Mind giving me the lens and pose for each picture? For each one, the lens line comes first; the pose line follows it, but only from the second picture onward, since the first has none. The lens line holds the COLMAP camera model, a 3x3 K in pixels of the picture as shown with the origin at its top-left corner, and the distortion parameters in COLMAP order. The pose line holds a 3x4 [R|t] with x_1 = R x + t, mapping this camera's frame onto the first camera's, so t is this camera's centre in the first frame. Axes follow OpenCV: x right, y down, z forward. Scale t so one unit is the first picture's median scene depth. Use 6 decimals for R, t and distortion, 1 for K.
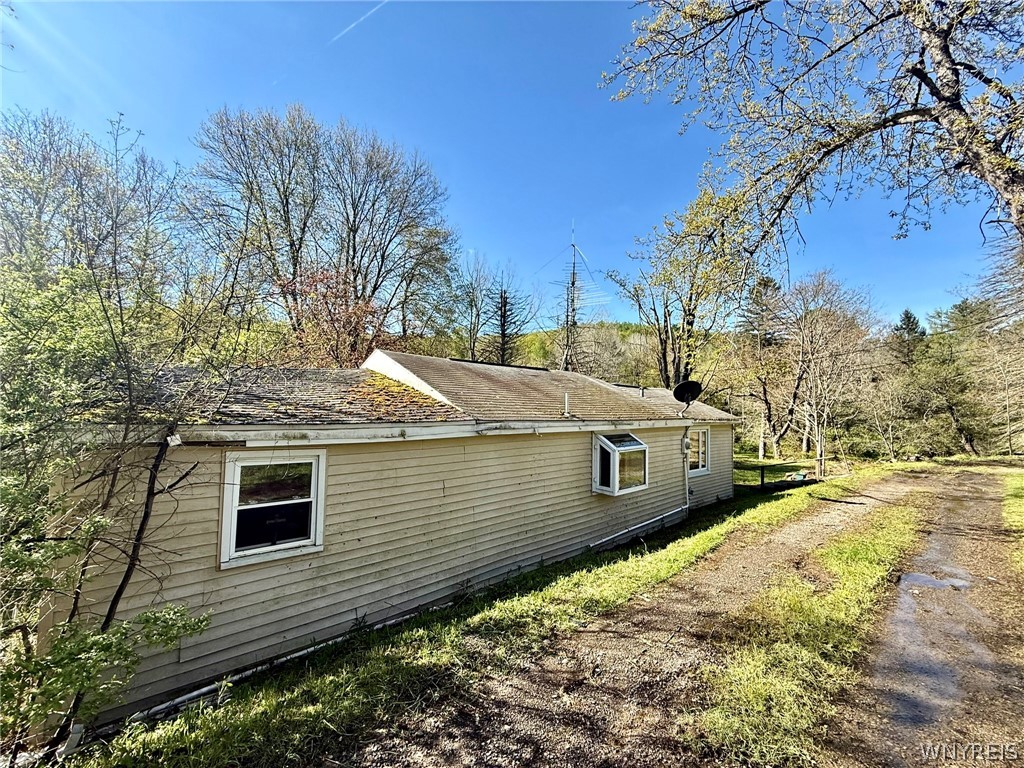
lens RADIAL K [[405.6, 0, 513.7], [0, 405.6, 391.4], [0, 0, 1]] dist [0.000009, 0.000041]
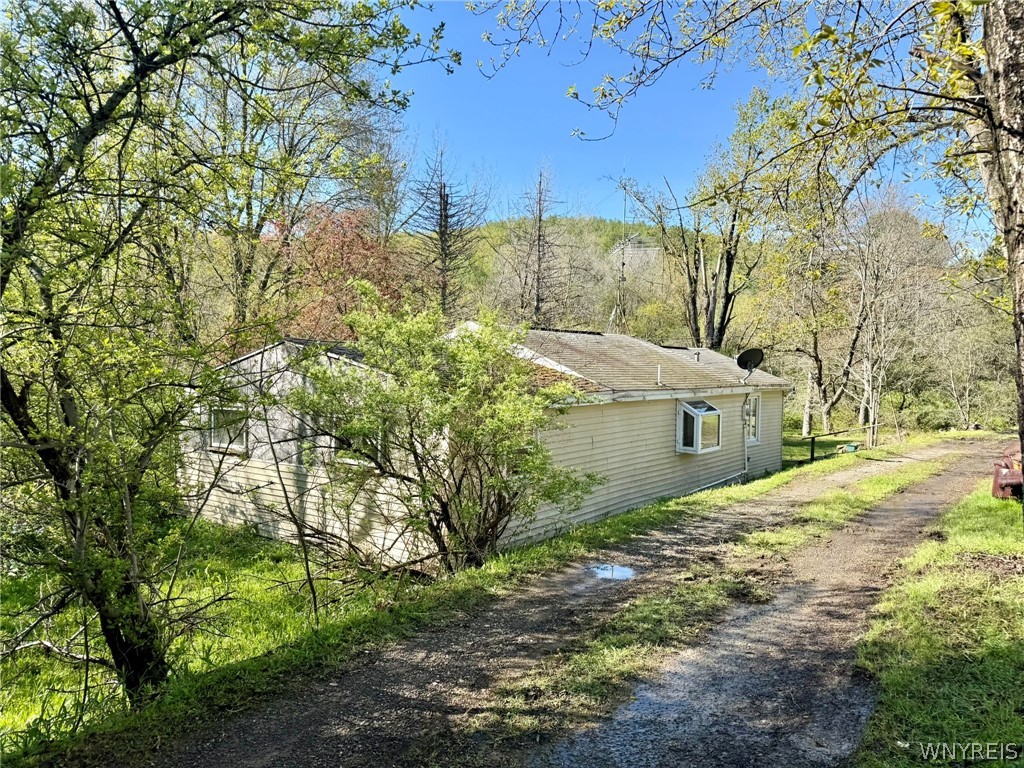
lens RADIAL K [[704.1, 0, 512.9], [0, 704.1, 397.2], [0, 0, 1]] dist [0.076868, -0.095459]
pose [[0.987339, -0.011326, 0.158217, -0.253574], [-0.002729, 0.996087, 0.088332, -0.034293], [-0.158599, -0.087645, 0.983445, -0.380559]]
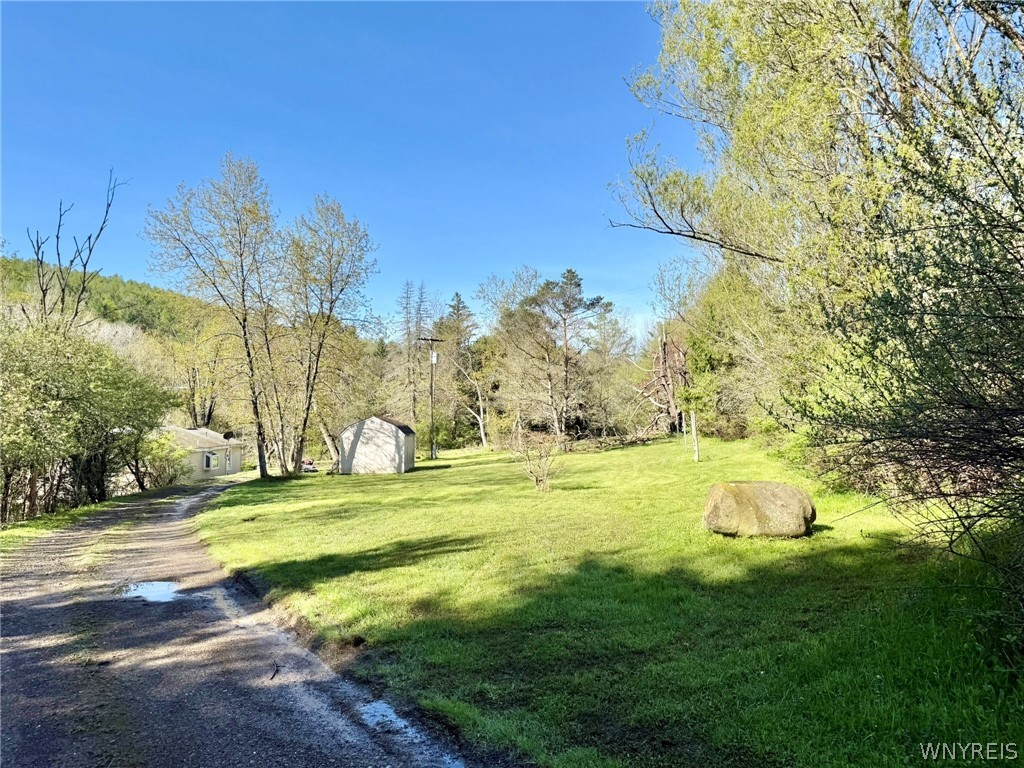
lens RADIAL K [[704.1, 0, 512.9], [0, 704.1, 397.2], [0, 0, 1]] dist [0.076868, -0.095459]
pose [[0.638773, 0.008456, 0.769349, -1.187650], [-0.017920, 0.999832, 0.003889, -0.182185], [-0.769187, -0.016271, 0.638817, -2.062959]]
